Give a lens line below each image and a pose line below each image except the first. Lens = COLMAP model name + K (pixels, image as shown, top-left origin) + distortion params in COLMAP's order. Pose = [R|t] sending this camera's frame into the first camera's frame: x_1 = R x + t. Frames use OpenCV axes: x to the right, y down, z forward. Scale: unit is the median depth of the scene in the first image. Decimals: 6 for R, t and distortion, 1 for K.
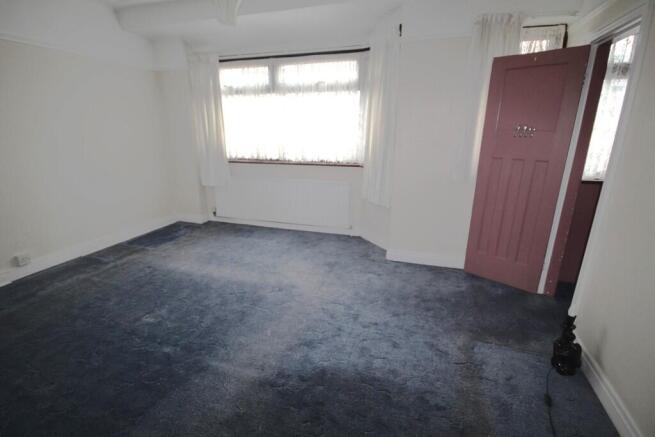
lens RADIAL K [[318.8, 0, 330.2], [0, 318.8, 220.8], [0, 0, 1]] dist [0.001788, -0.009088]
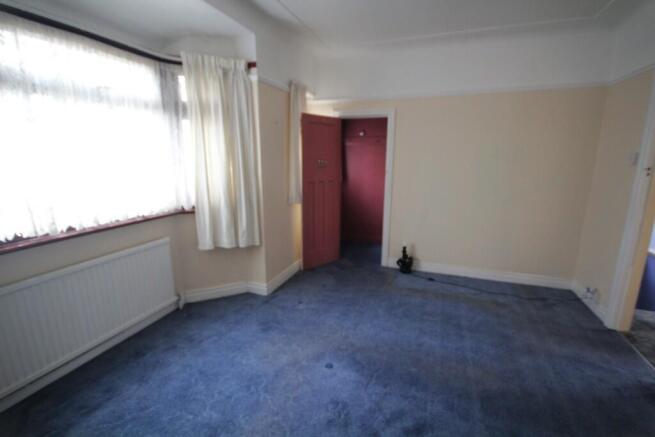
lens RADIAL K [[299.7, 0, 321.7], [0, 299.7, 219.6], [0, 0, 1]] dist [0.001279, 0.000243]
pose [[0.057181, -0.202223, 0.977669, -0.615665], [0.284288, 0.942028, 0.178223, -0.197554], [-0.957032, 0.267749, 0.111356, 0.641715]]
